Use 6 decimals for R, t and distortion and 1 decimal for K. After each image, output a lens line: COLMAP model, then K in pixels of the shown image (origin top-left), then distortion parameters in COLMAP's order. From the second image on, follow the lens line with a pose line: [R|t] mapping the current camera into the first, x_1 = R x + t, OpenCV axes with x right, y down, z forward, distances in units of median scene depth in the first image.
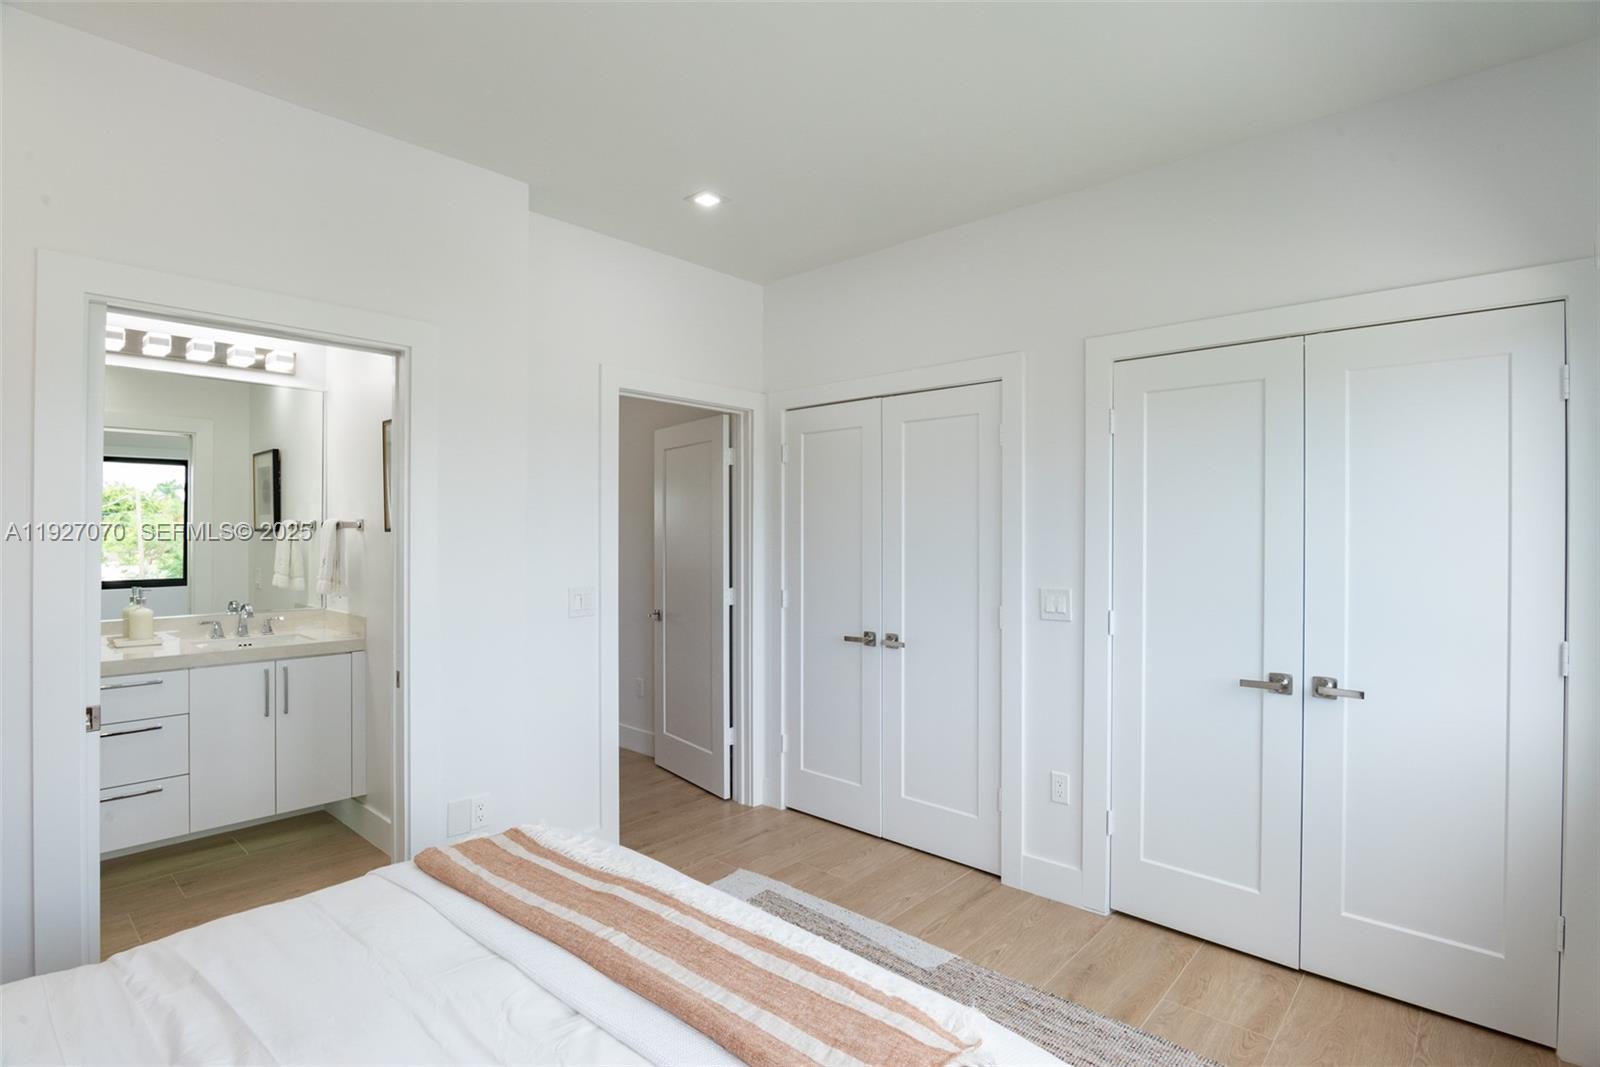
lens RADIAL K [[801.0, 0, 797.2], [0, 801.0, 538.9], [0, 0, 1]] dist [-0.001020, -0.000357]
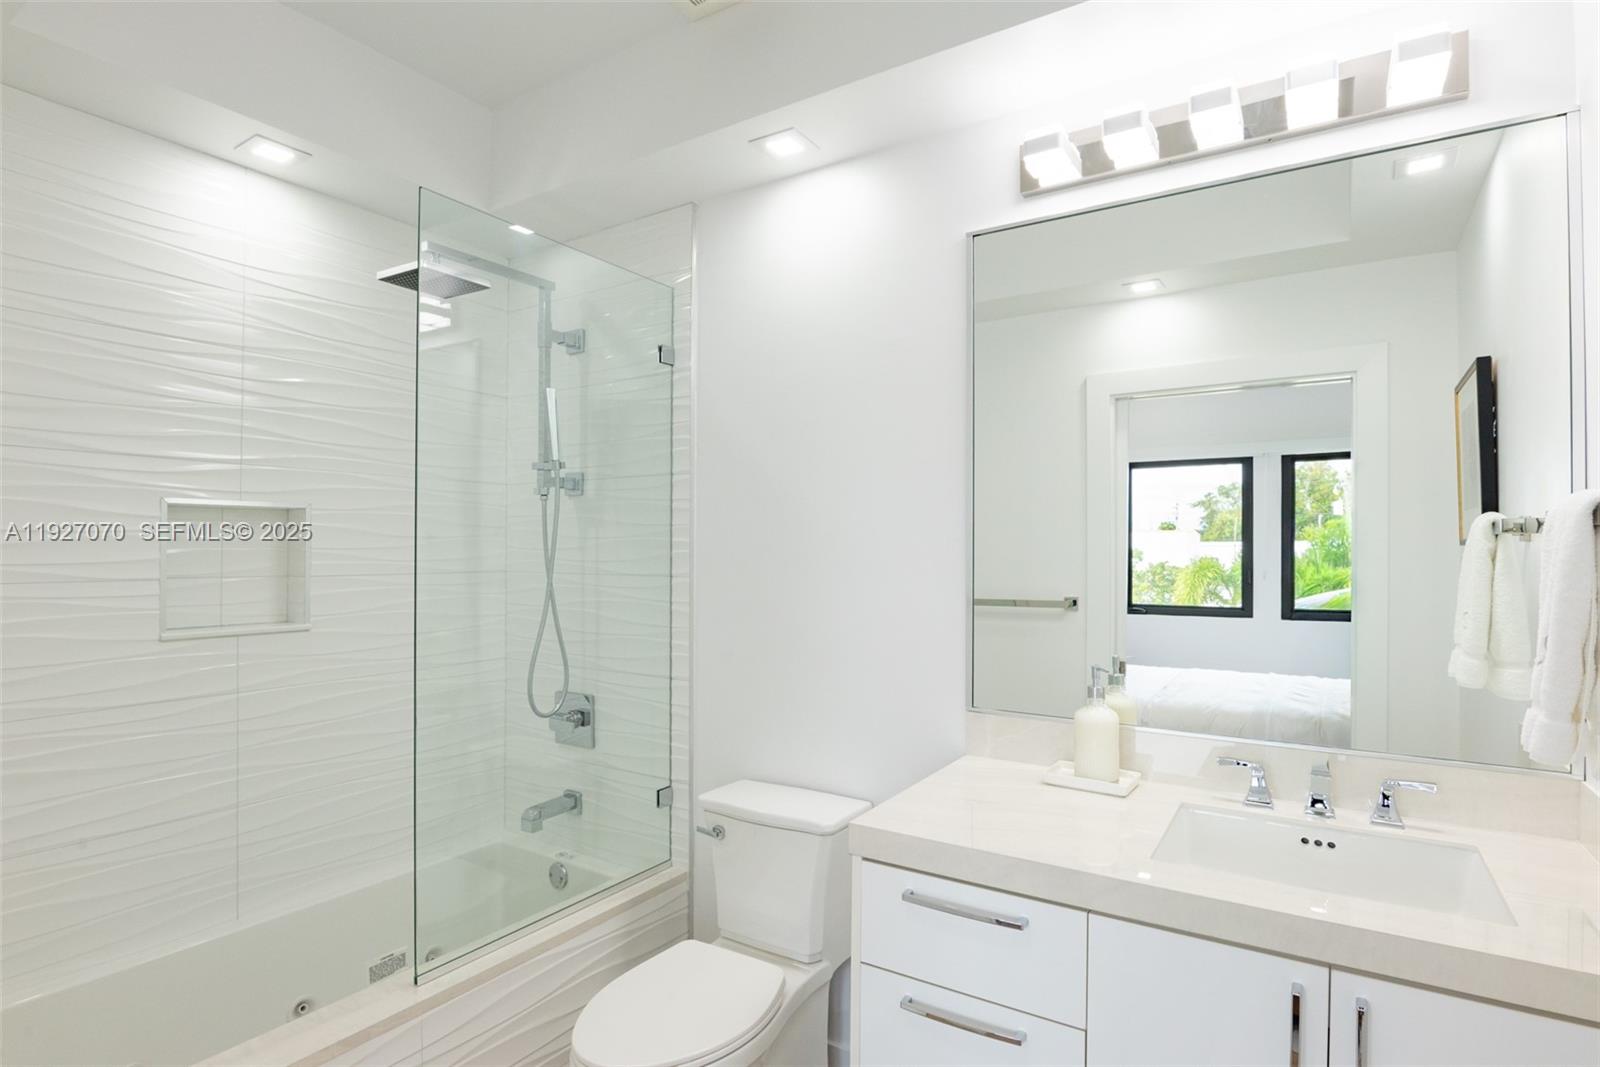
lens RADIAL K [[801.0, 0, 797.2], [0, 801.0, 538.9], [0, 0, 1]] dist [-0.001020, -0.000357]
pose [[0.179335, -0.012957, -0.983703, -0.729903], [-0.010463, 0.999832, -0.015076, -0.004909], [0.983732, 0.012996, 0.179169, 1.399580]]
